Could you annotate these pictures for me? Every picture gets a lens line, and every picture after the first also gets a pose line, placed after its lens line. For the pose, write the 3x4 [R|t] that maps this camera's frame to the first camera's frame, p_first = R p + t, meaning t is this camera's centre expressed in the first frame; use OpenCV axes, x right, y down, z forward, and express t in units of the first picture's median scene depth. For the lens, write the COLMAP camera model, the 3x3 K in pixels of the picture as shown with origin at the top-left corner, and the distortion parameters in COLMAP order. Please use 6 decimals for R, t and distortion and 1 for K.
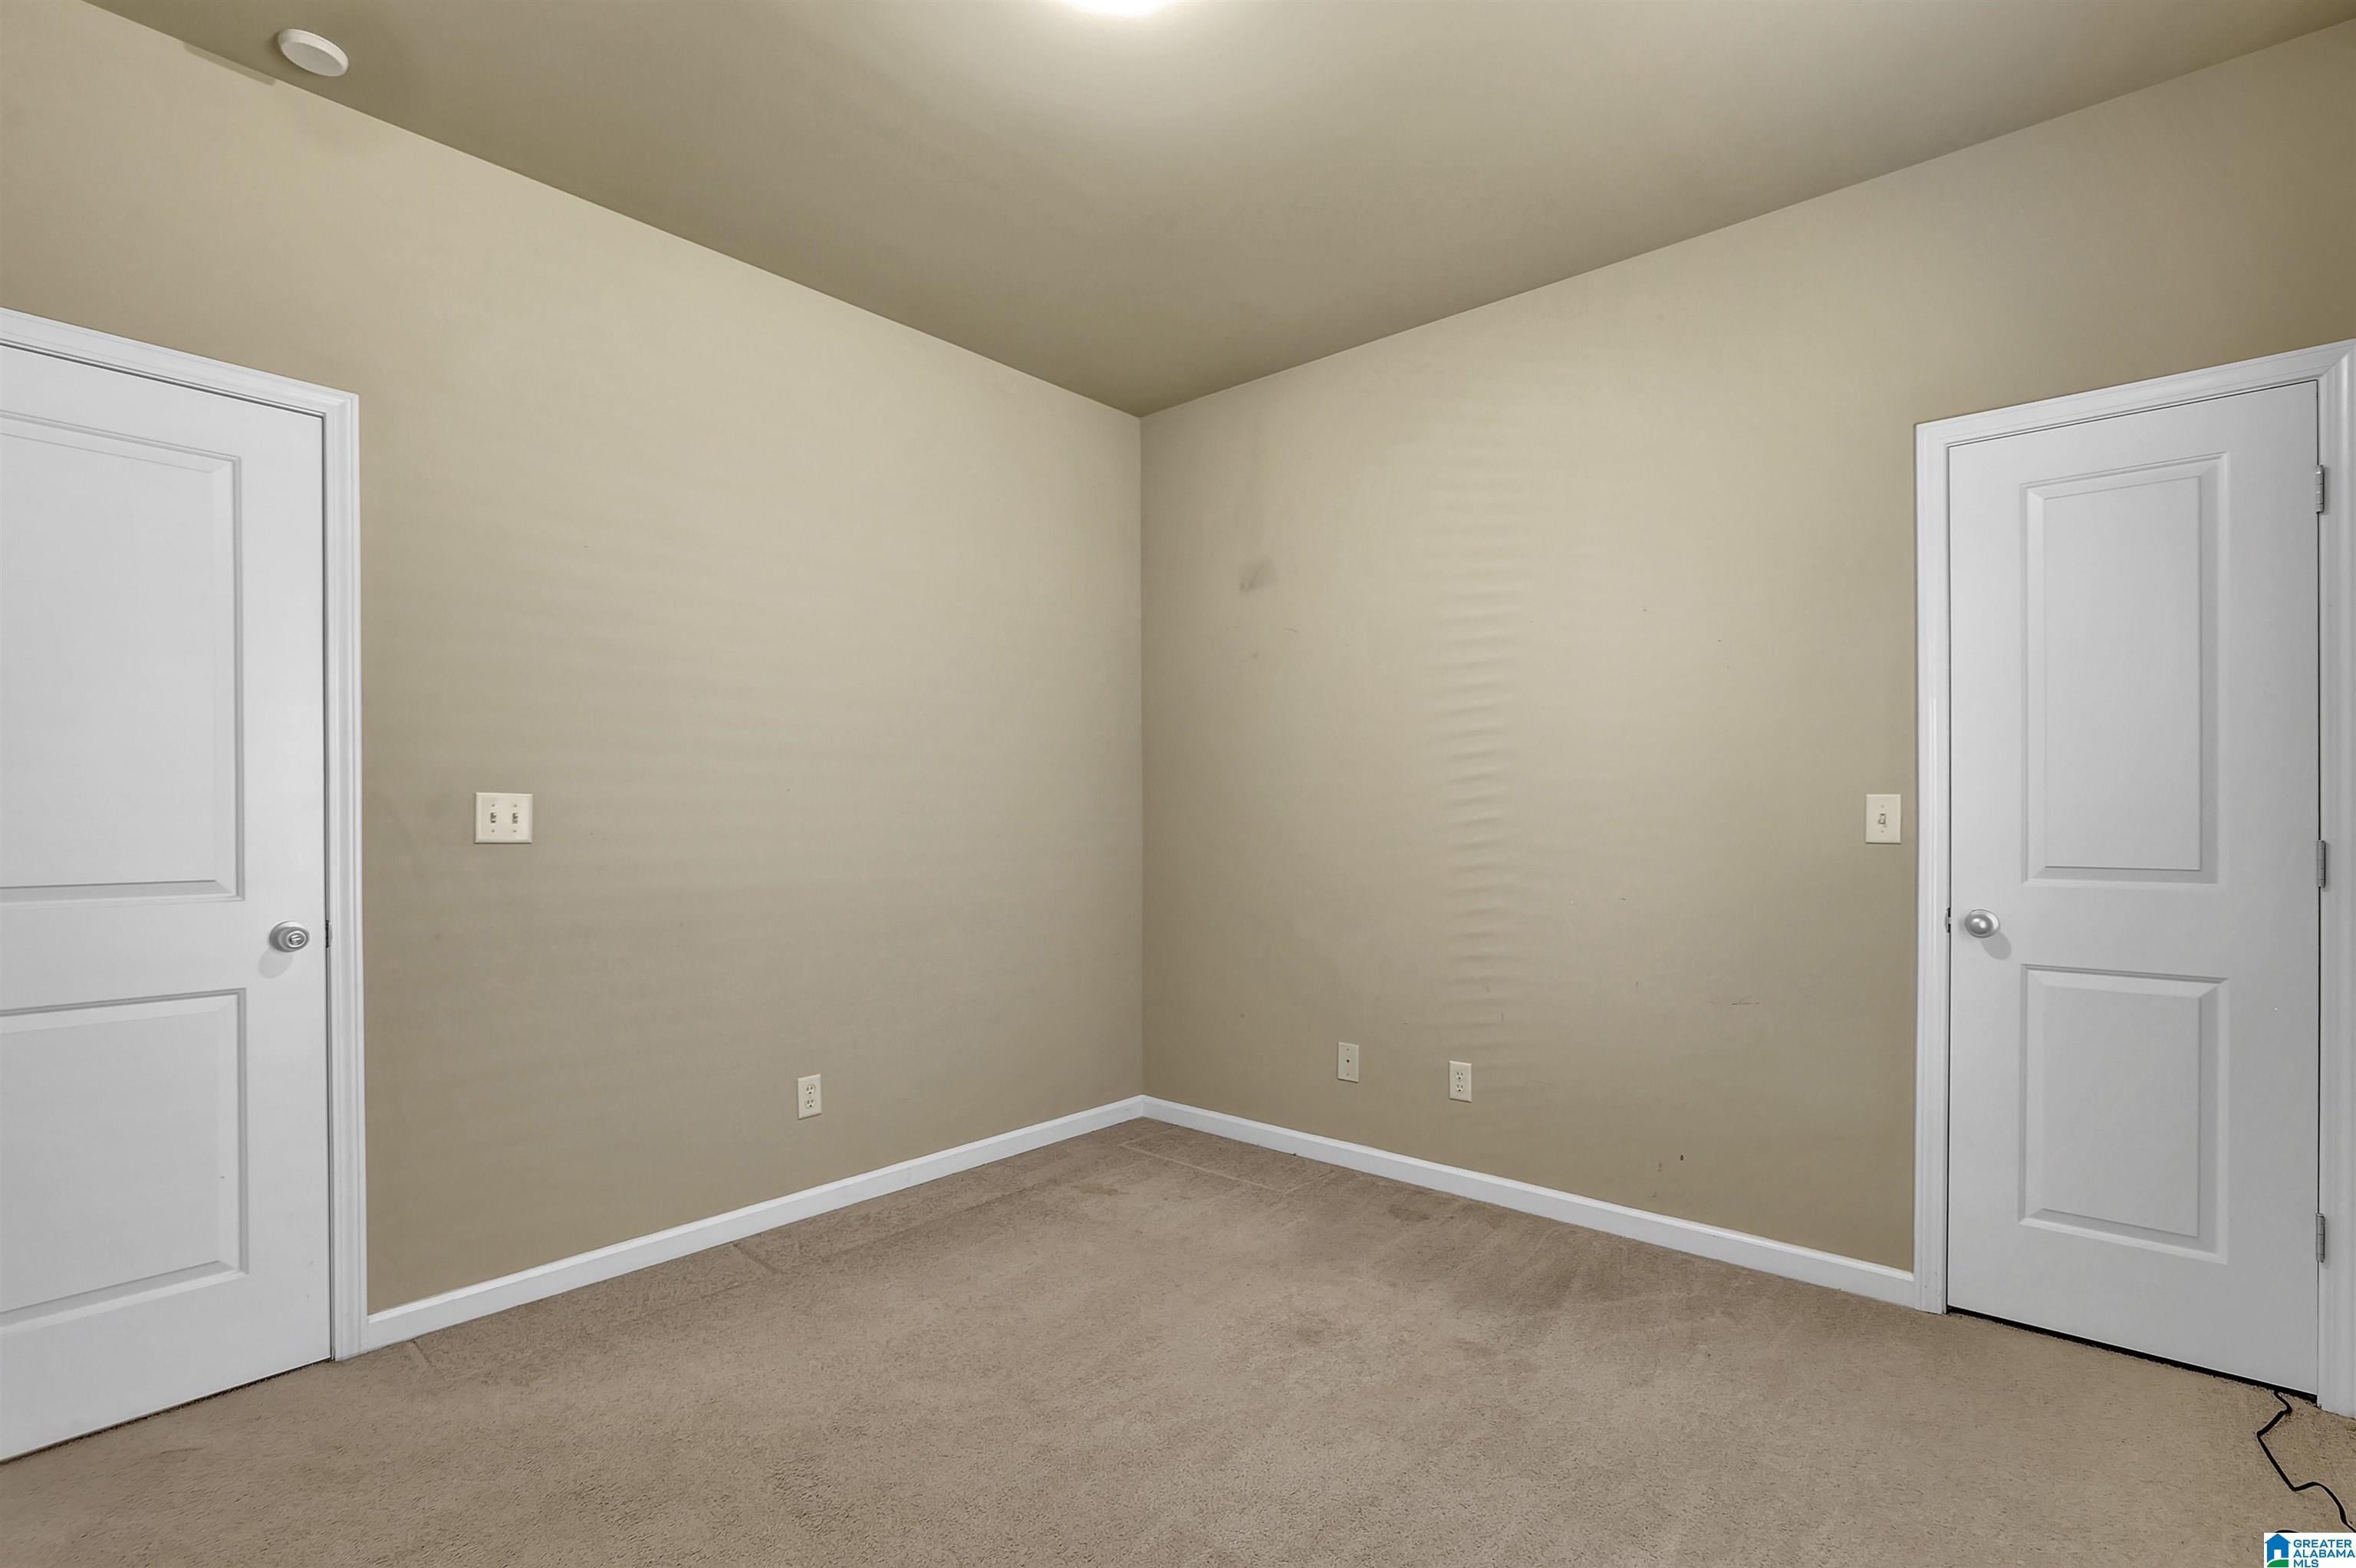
lens RADIAL K [[1019.7, 0, 1190.3], [0, 1019.7, 794.5], [0, 0, 1]] dist [-0.041856, 0.015287]
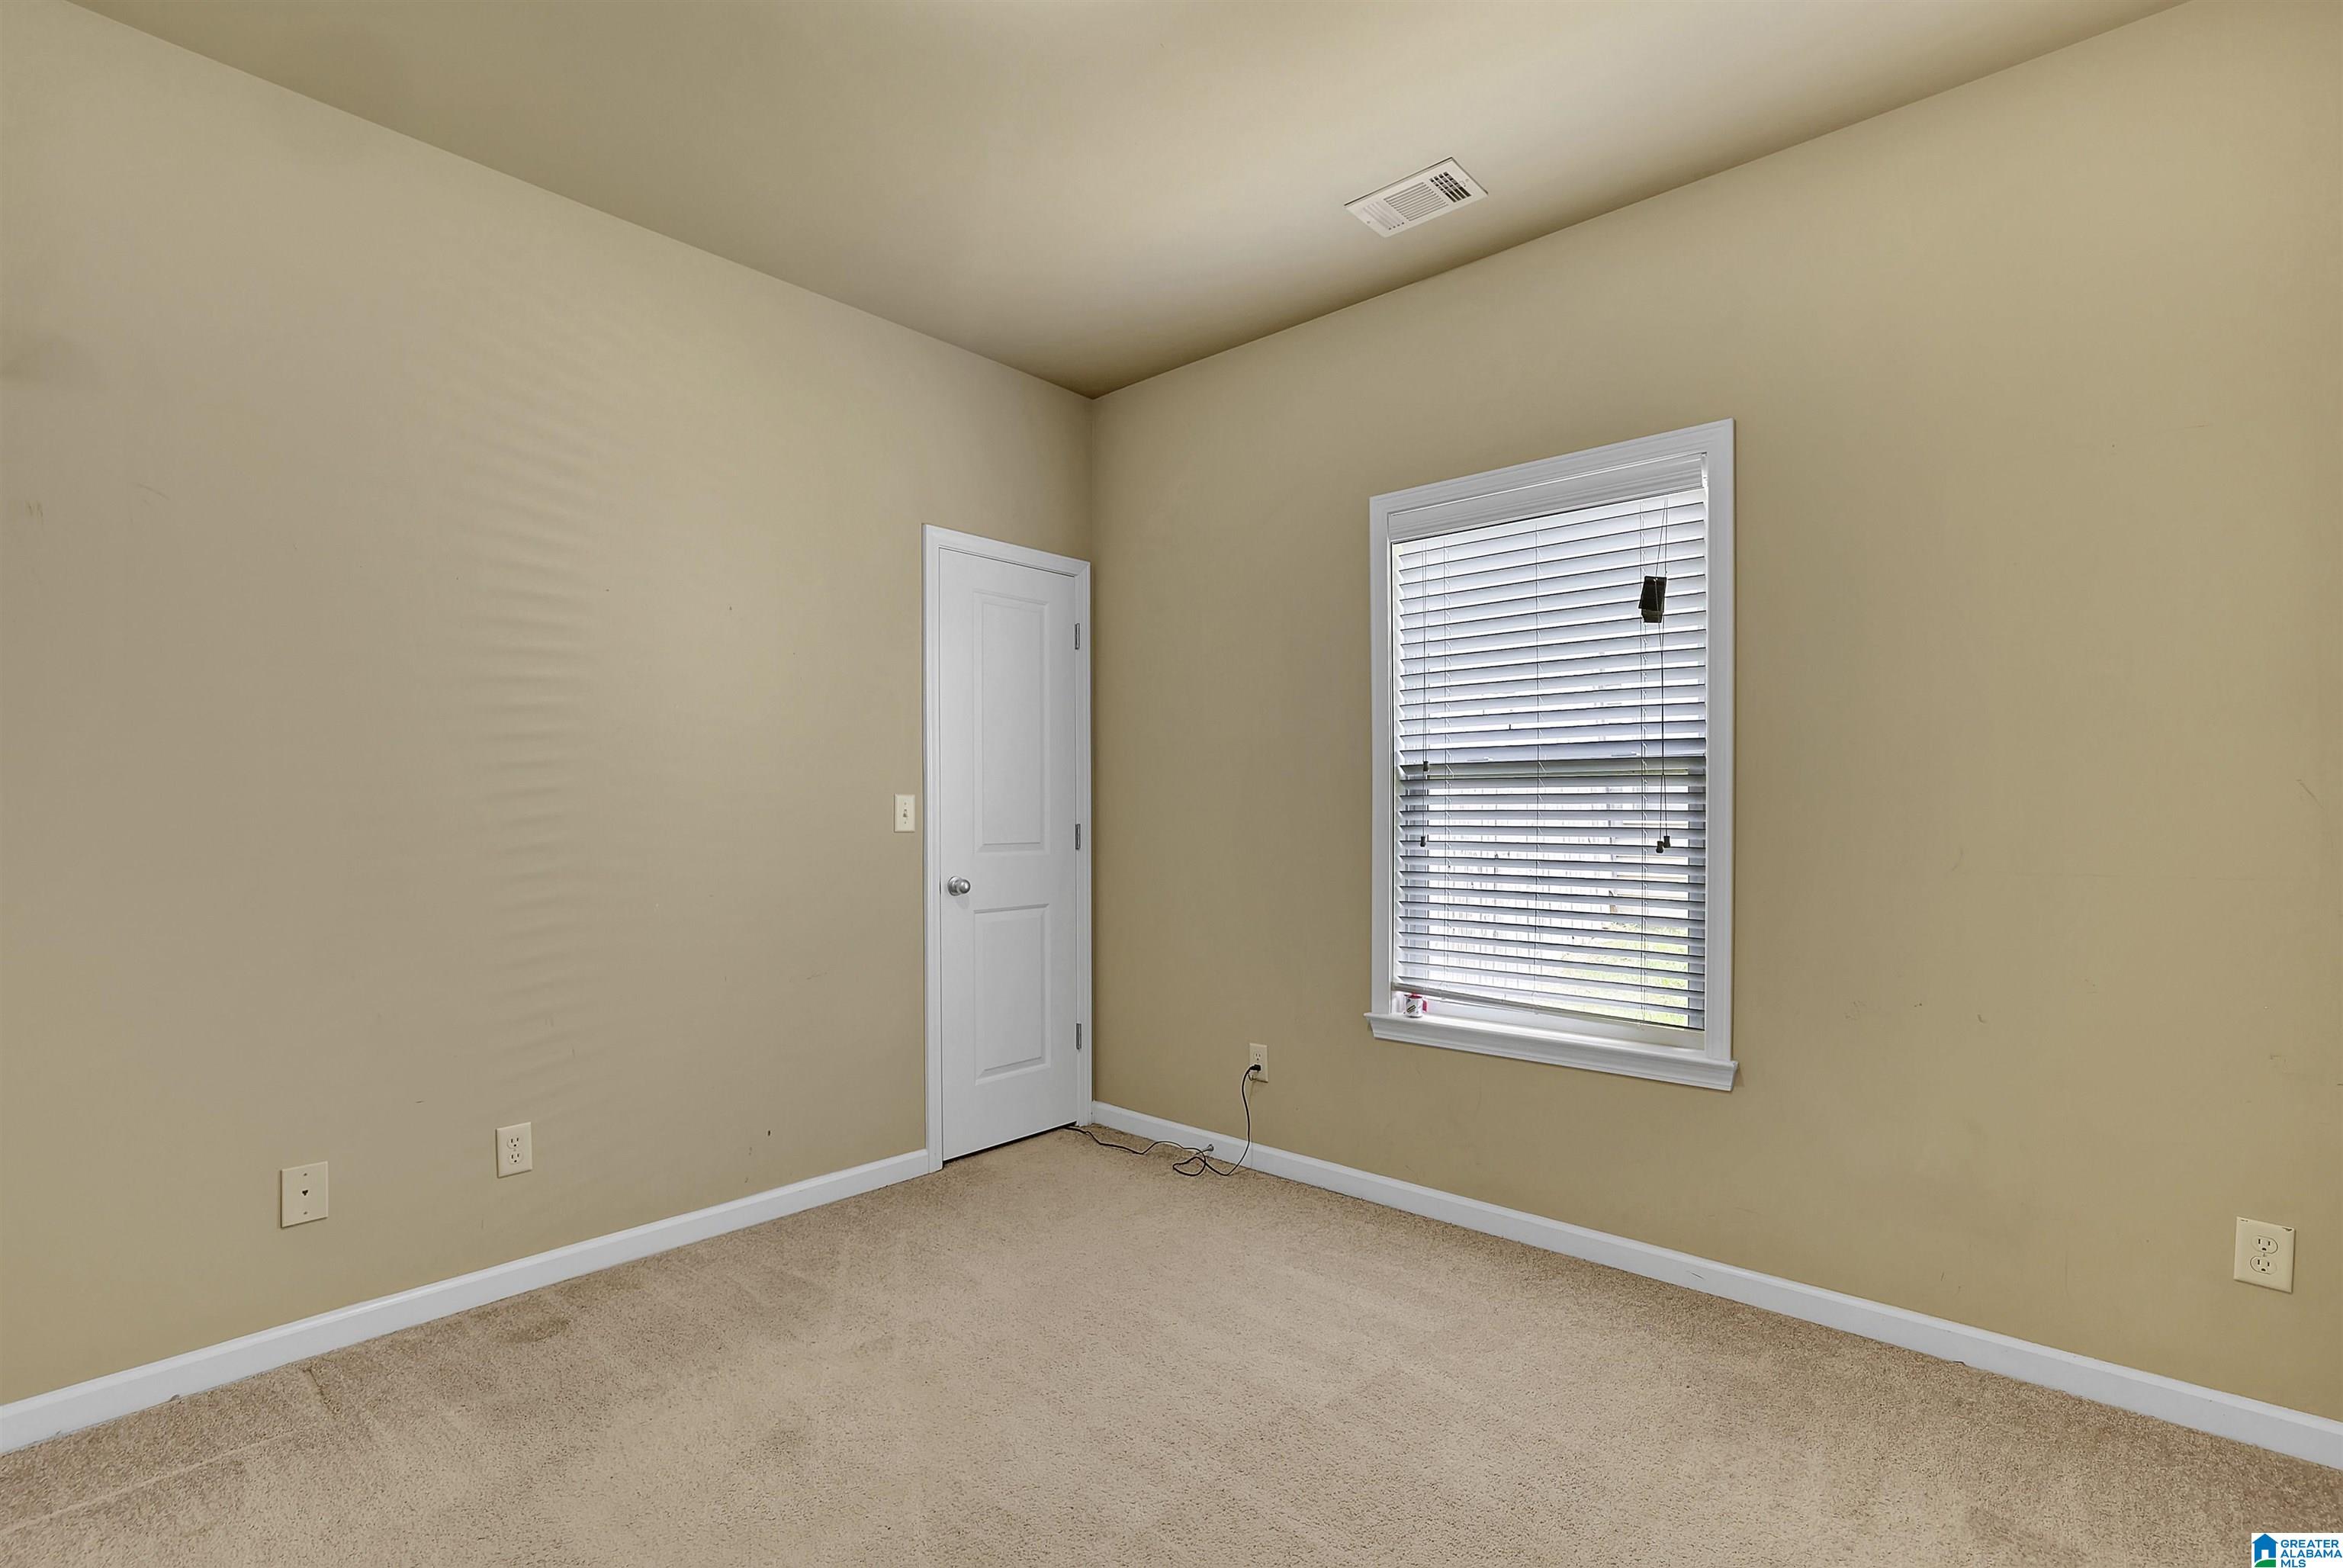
lens RADIAL K [[1014.1, 0, 1183.7], [0, 1014.1, 794.4], [0, 0, 1]] dist [-0.041856, 0.015287]
pose [[0.048606, 0.018016, 0.998656, -0.614171], [-0.016582, 0.999714, -0.017228, 0.015818], [-0.998680, -0.015722, 0.048891, 0.571724]]
